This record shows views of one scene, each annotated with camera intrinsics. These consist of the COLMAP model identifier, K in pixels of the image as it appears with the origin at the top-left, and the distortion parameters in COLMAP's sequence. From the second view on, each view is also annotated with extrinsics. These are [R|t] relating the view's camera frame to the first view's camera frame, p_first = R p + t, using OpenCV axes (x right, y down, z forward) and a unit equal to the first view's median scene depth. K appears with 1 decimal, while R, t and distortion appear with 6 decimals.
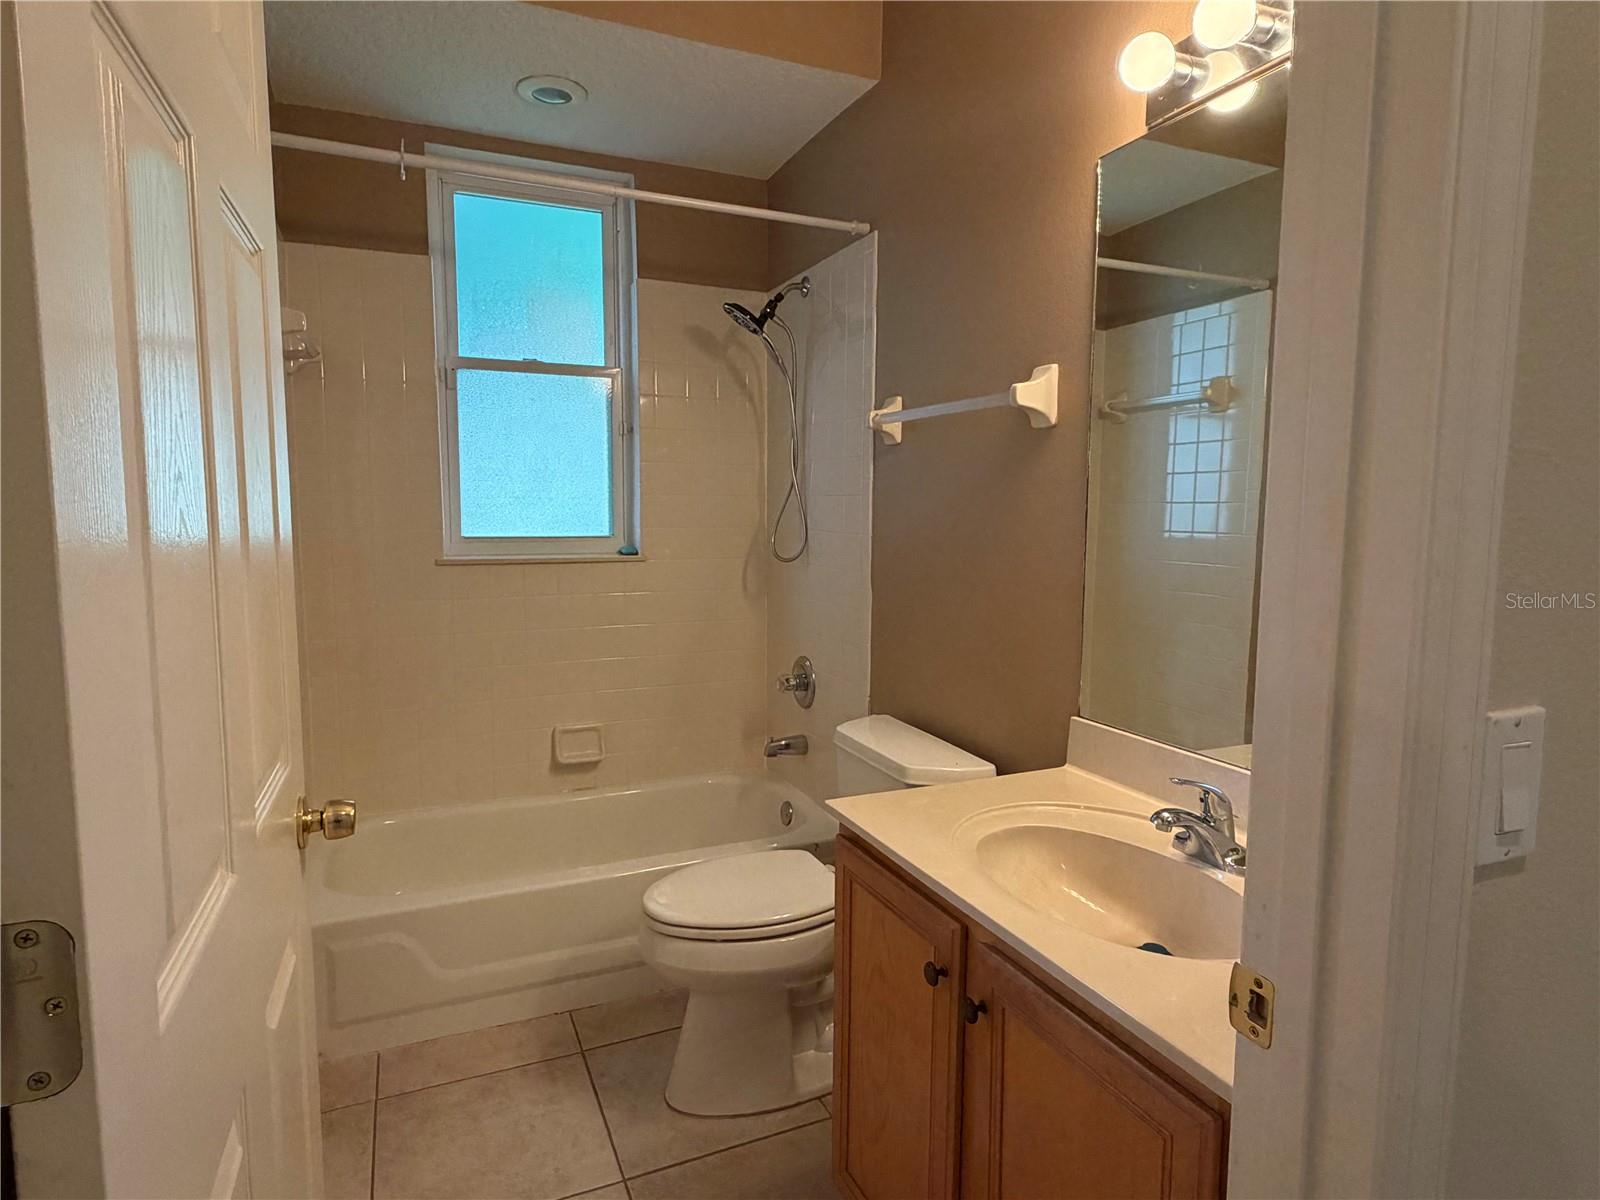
lens RADIAL K [[893.8, 0, 798.8], [0, 893.8, 594.4], [0, 0, 1]] dist [0.005198, -0.001391]
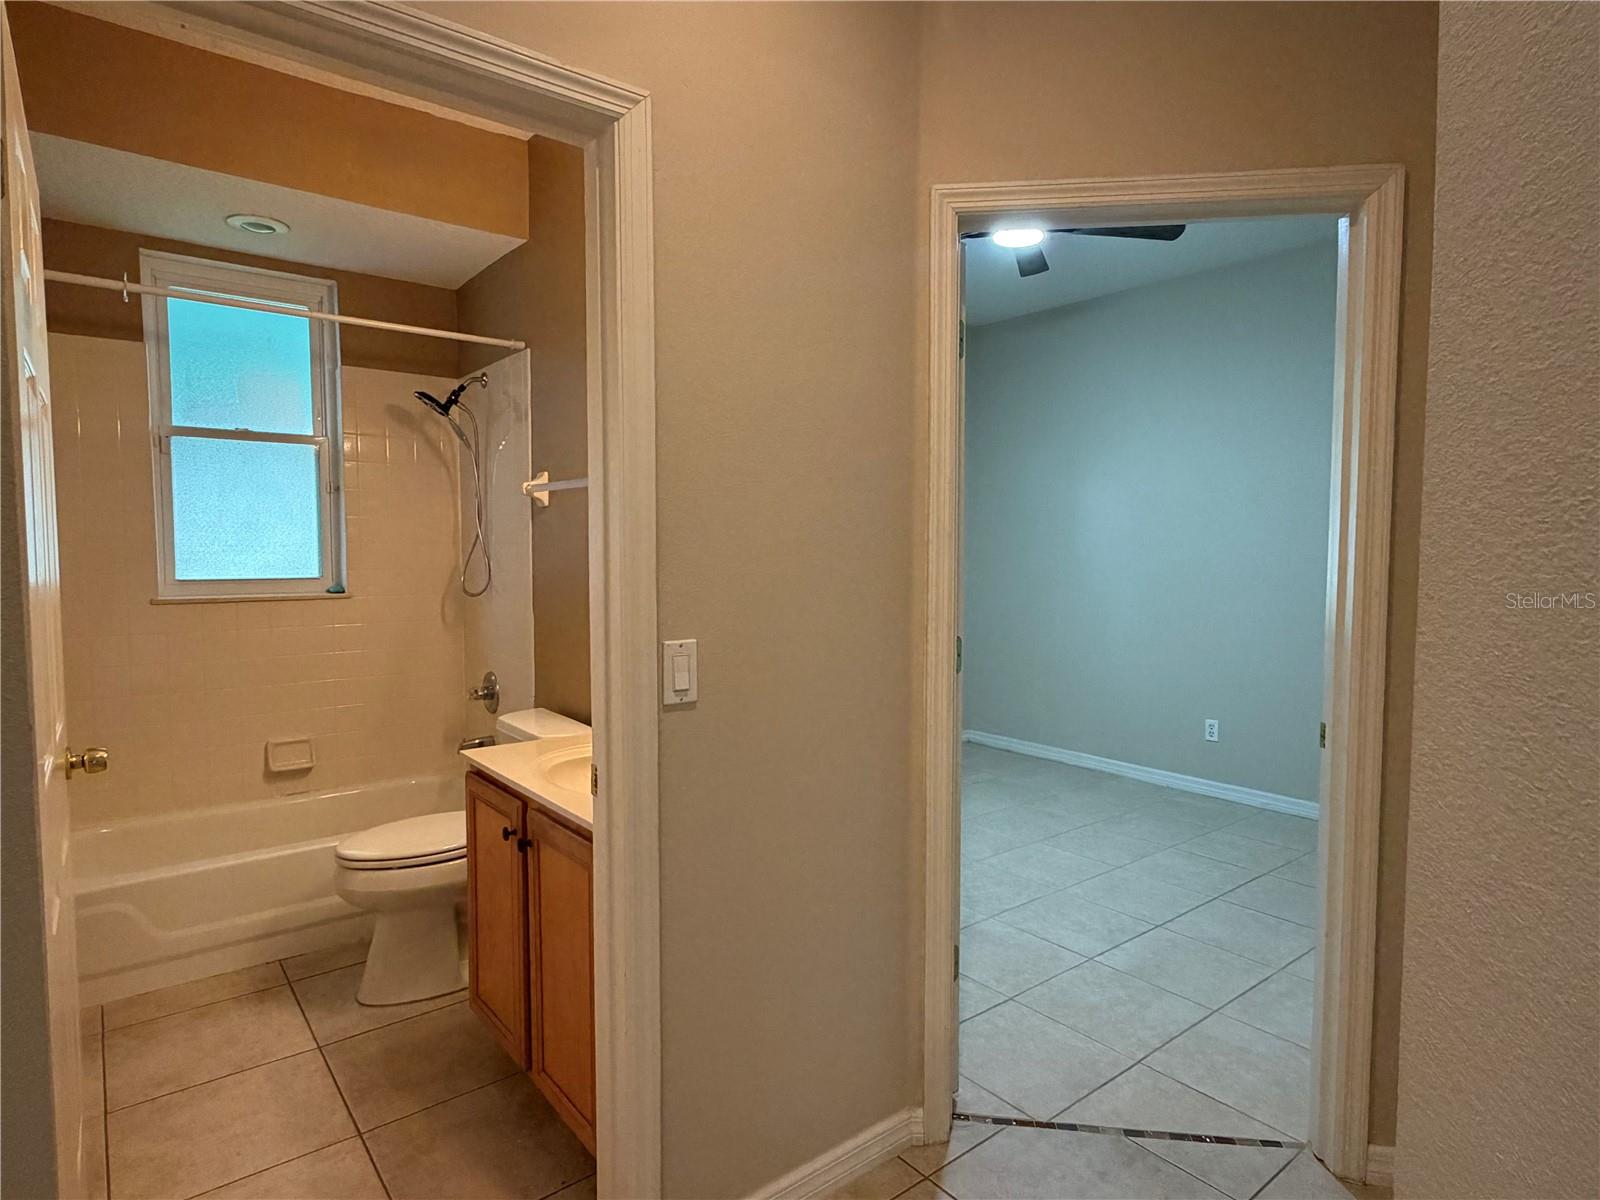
lens RADIAL K [[893.8, 0, 798.6], [0, 893.8, 600.7], [0, 0, 1]] dist [0.005198, -0.001391]
pose [[0.967540, -0.019402, 0.251972, 0.114979], [0.028751, 0.999026, -0.033477, 0.025654], [-0.251077, 0.039635, 0.967155, -0.337145]]
